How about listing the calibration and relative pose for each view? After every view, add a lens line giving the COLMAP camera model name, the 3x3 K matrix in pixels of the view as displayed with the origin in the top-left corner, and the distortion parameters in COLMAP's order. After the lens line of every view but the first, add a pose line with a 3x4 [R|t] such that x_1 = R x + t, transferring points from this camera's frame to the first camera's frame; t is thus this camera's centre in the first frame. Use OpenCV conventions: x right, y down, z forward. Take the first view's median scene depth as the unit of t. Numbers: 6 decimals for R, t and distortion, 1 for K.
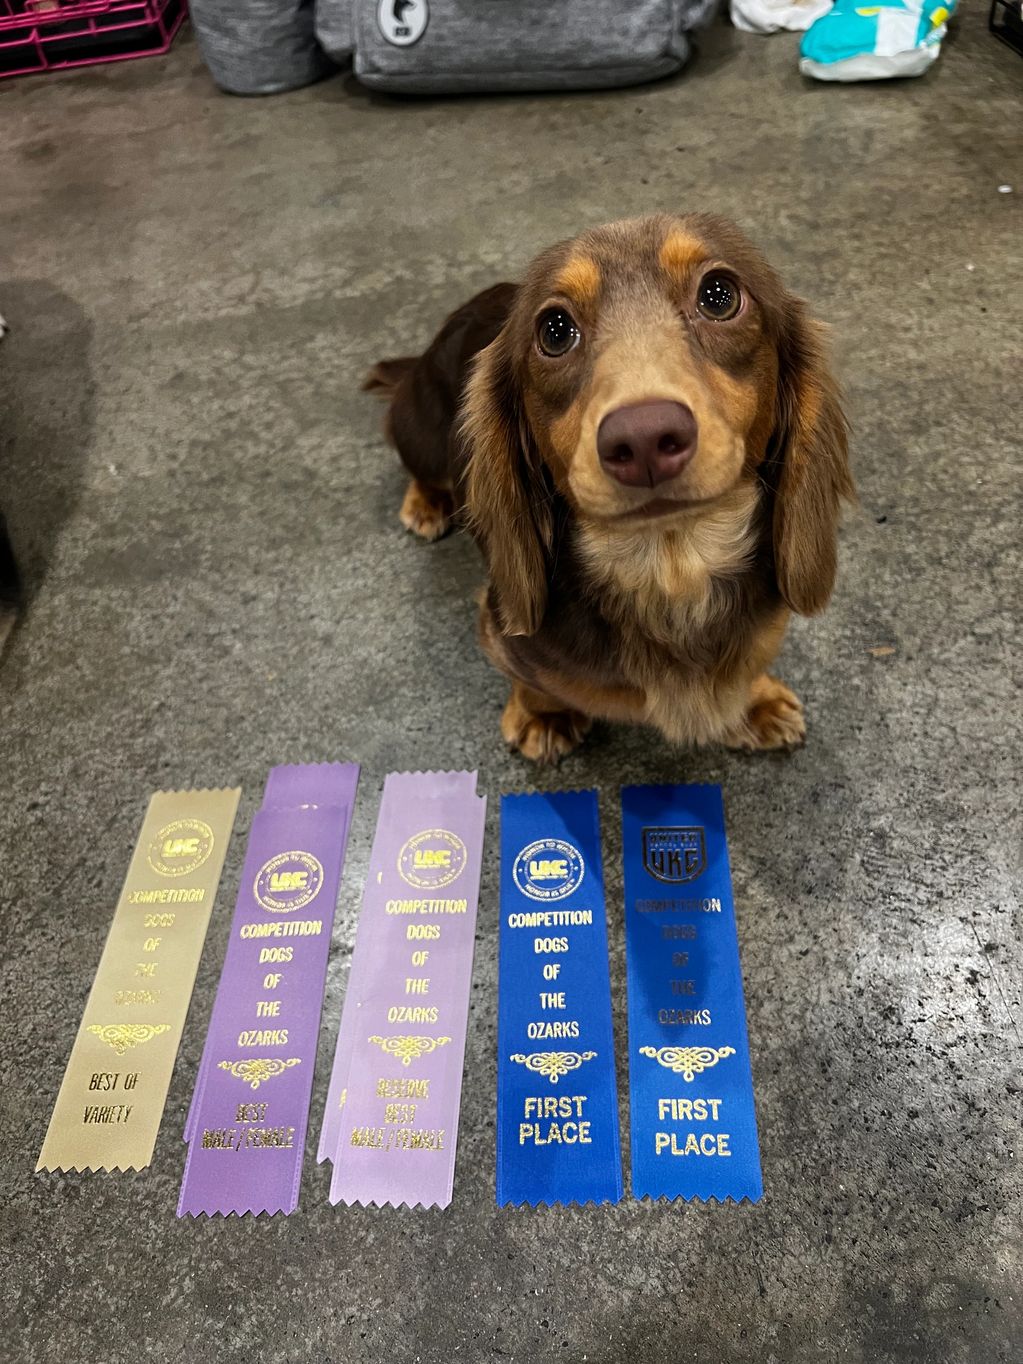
lens RADIAL K [[1046.5, 0, 513.0], [0, 1046.5, 689.8], [0, 0, 1]] dist [0.056230, -0.080994]
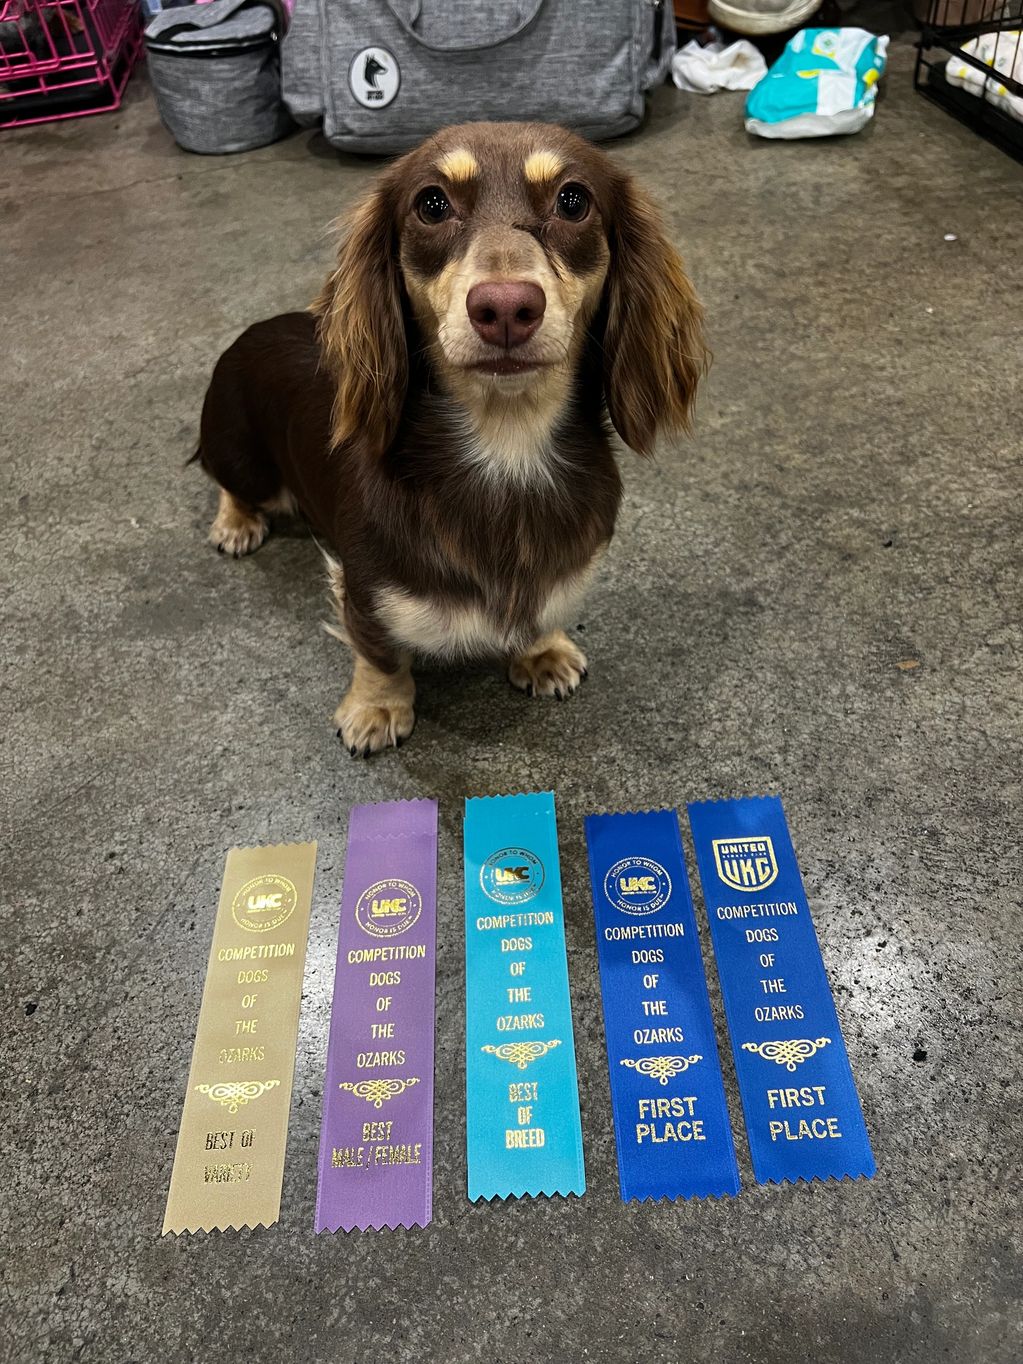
lens RADIAL K [[1046.5, 0, 513.0], [0, 1046.5, 689.8], [0, 0, 1]] dist [0.056230, -0.080994]
pose [[0.995472, -0.048187, 0.081937, -0.146994], [0.050947, 0.998191, -0.031930, 0.003140], [-0.080250, 0.035960, 0.996126, -0.046606]]
